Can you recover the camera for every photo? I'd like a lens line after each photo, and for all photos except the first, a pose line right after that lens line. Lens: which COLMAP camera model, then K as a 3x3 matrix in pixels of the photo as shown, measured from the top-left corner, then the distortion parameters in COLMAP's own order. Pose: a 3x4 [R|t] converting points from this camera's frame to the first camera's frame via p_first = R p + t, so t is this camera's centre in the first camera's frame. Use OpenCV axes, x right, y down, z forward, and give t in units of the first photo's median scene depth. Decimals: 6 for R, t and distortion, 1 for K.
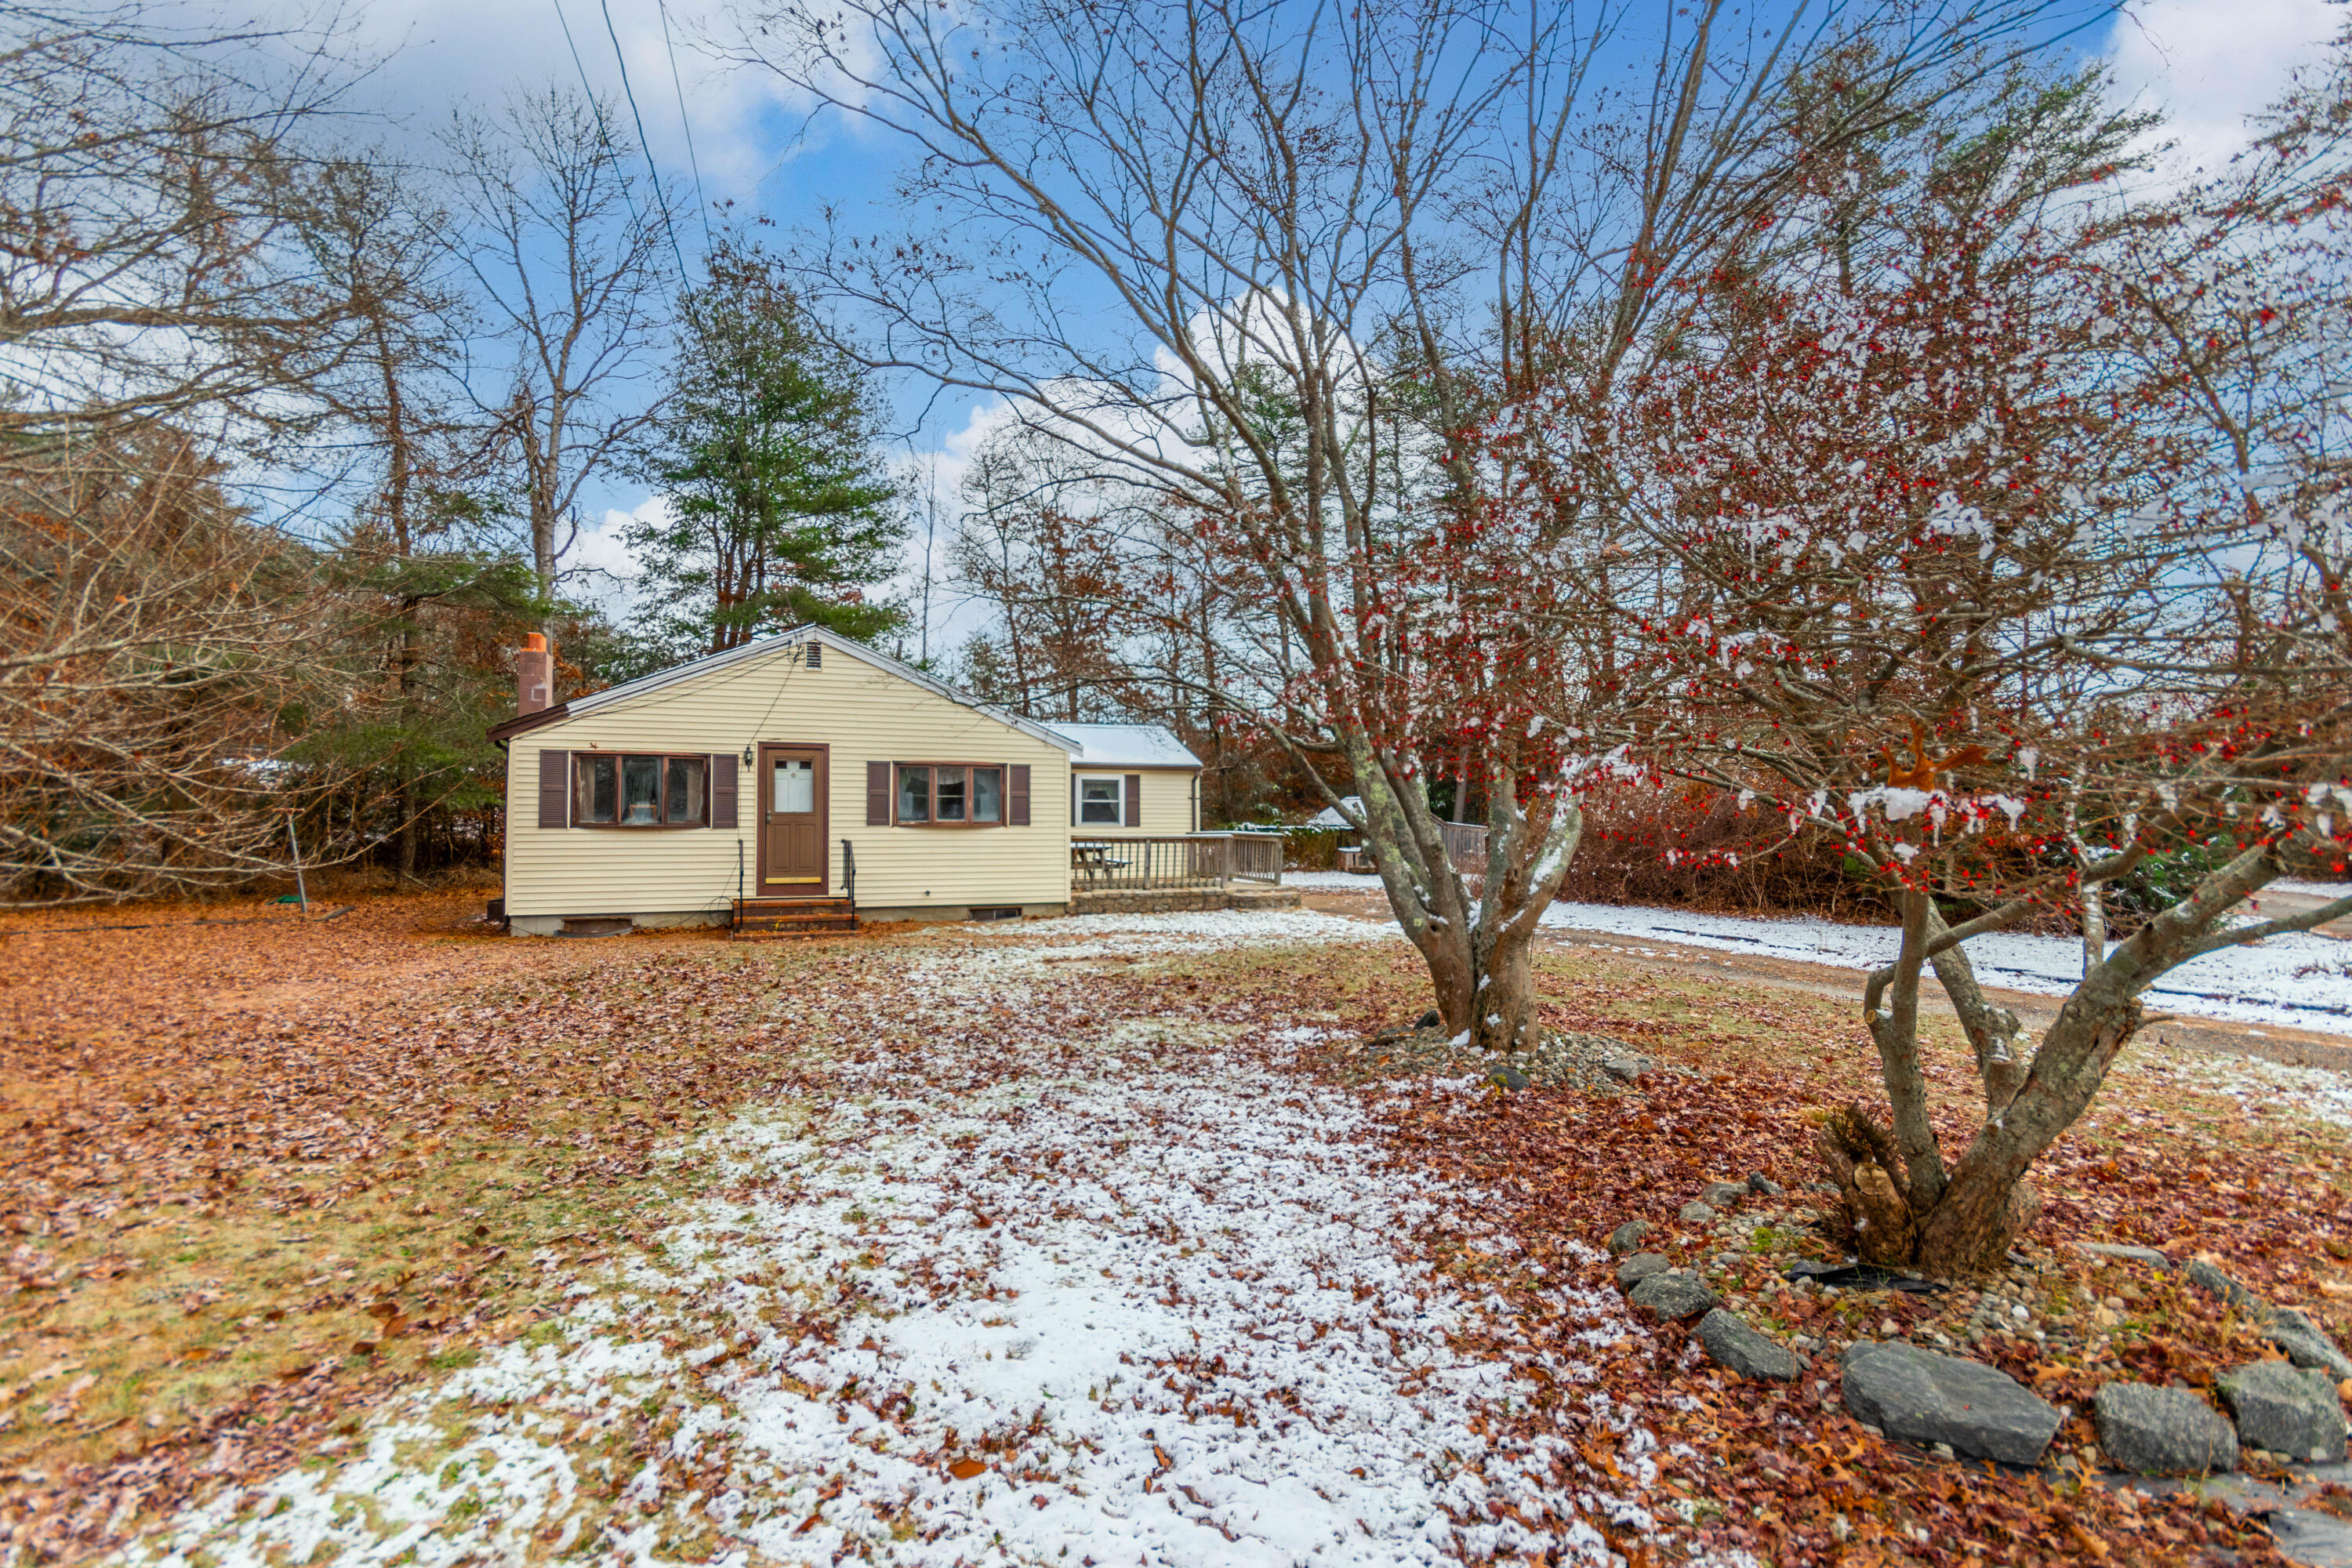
lens RADIAL K [[1125.7, 0, 1176.0], [0, 1125.7, 784.0], [0, 0, 1]] dist [0.003691, -0.000342]
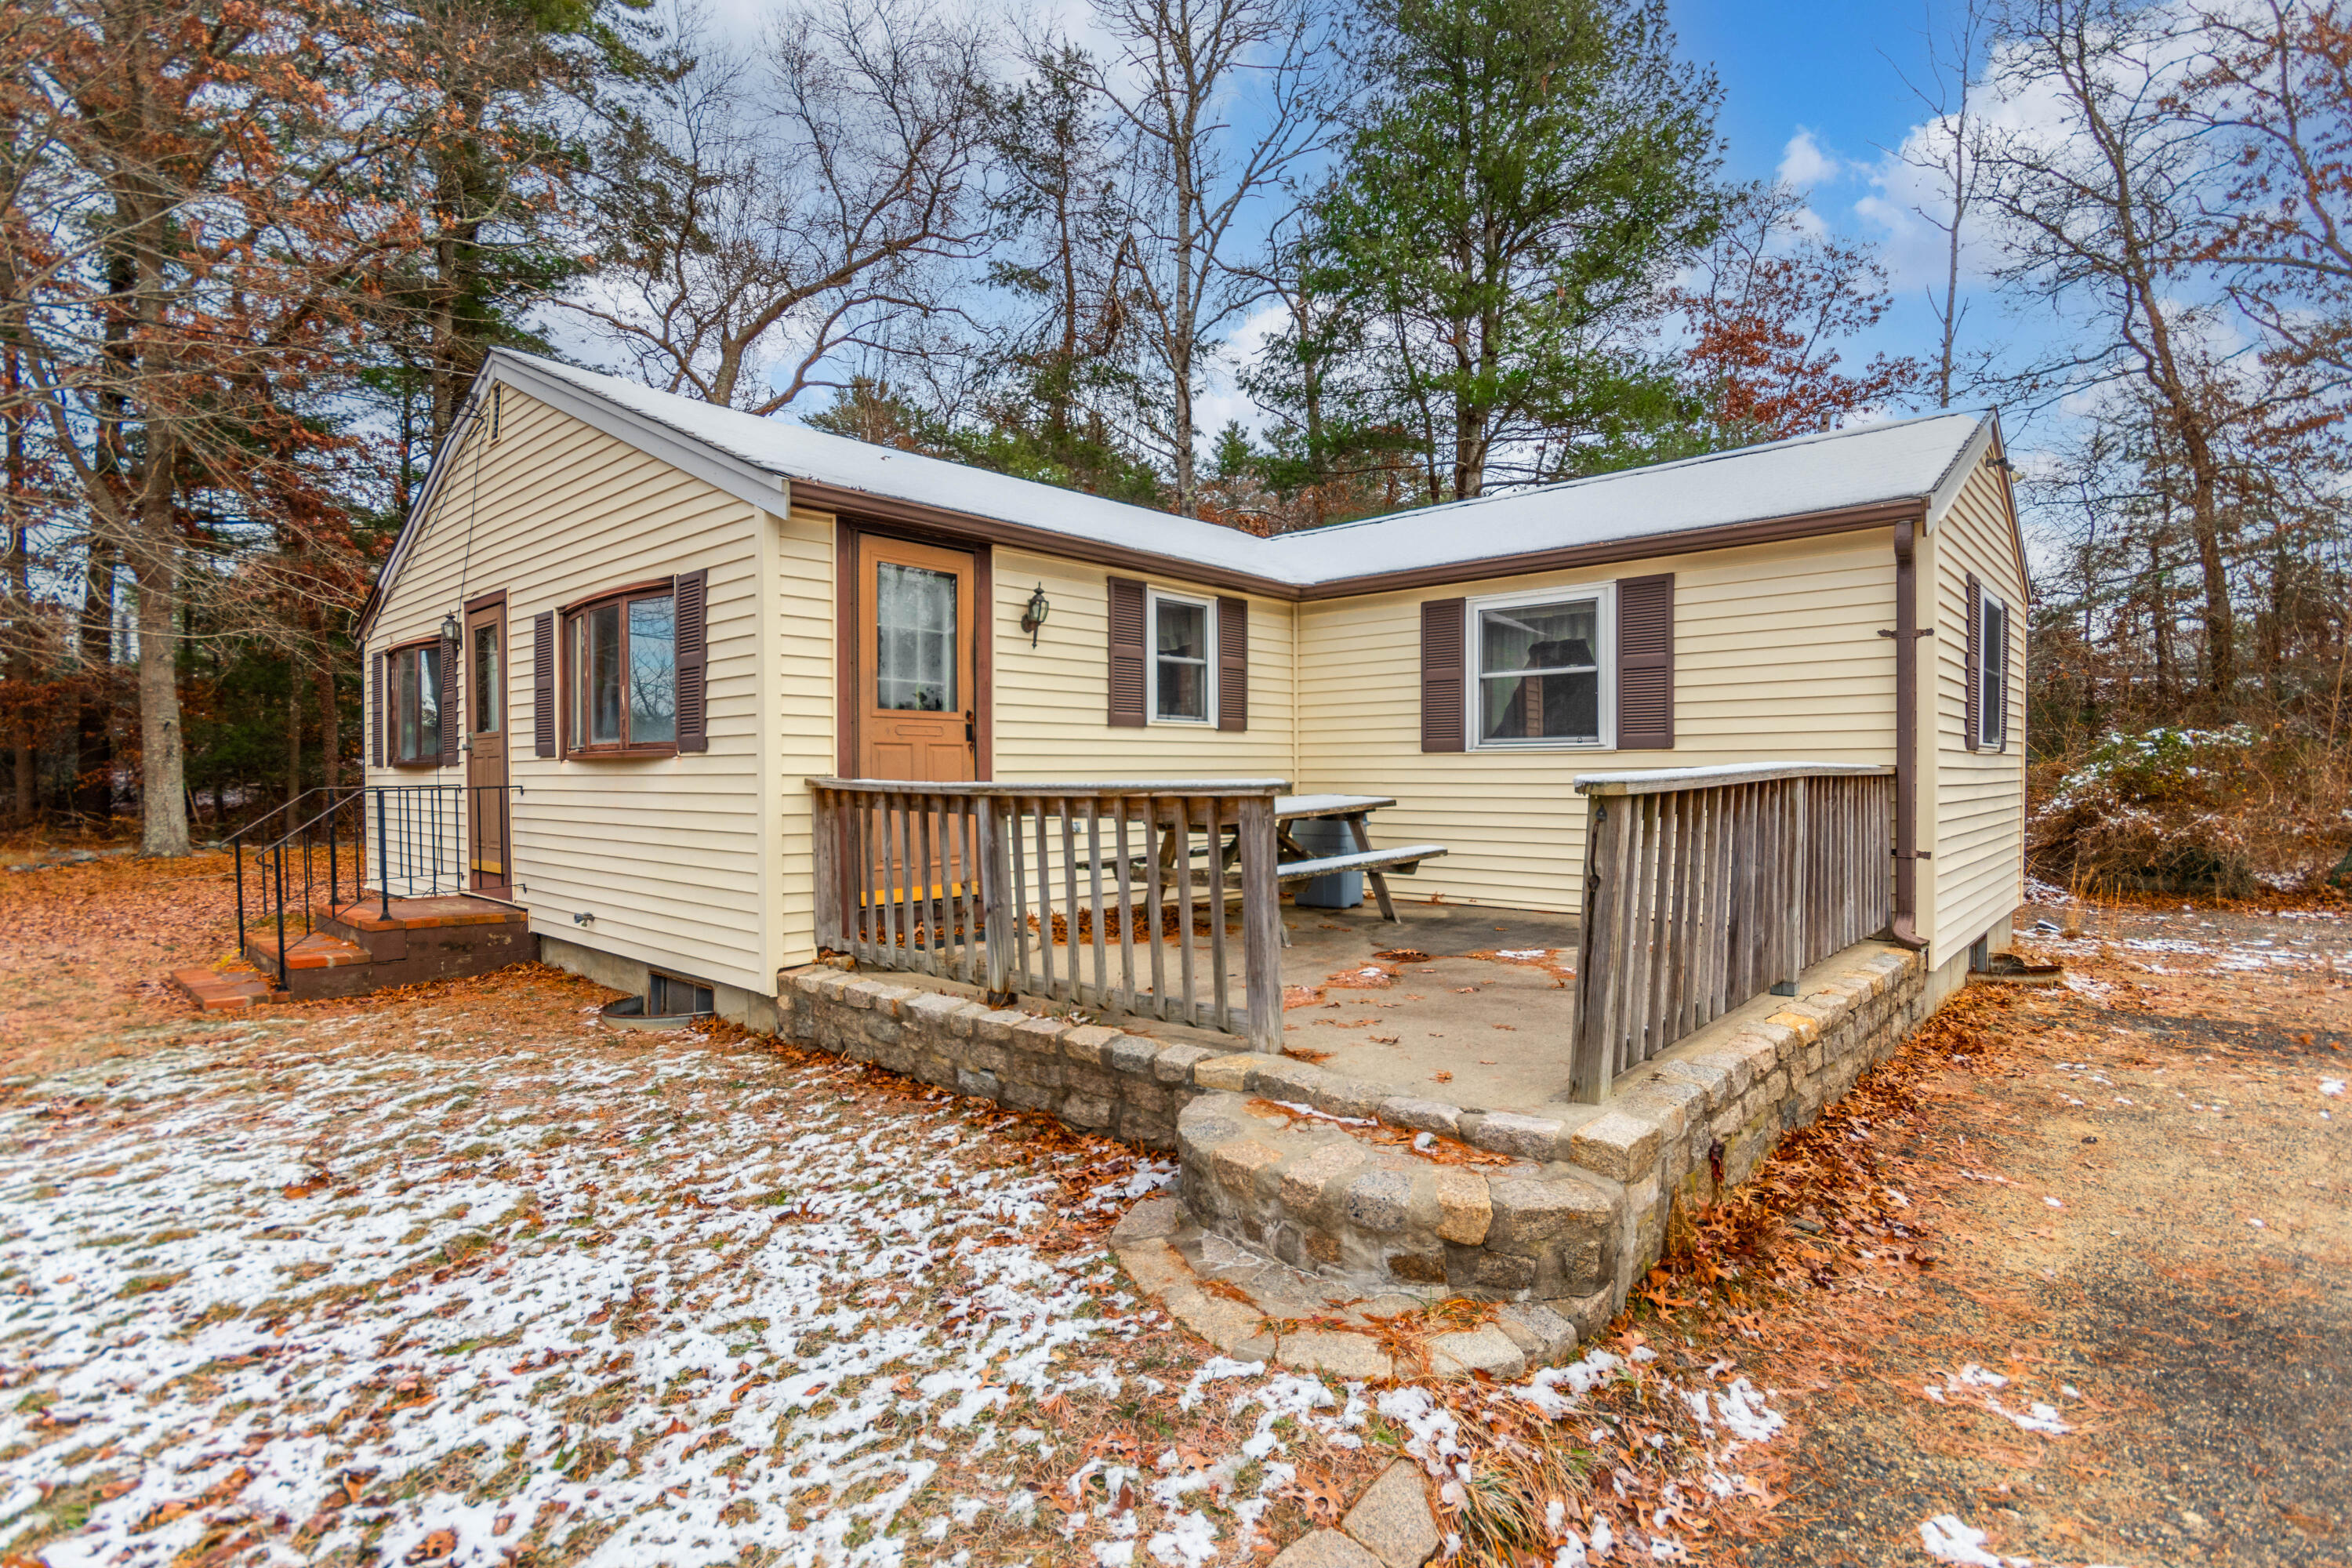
lens RADIAL K [[1125.7, 0, 1176.0], [0, 1125.7, 784.0], [0, 0, 1]] dist [0.003691, -0.000342]
pose [[0.426032, 0.007912, -0.904674, 0.245001], [0.042284, 0.998695, 0.028647, 0.045230], [0.903719, -0.050458, 0.425141, 1.028309]]
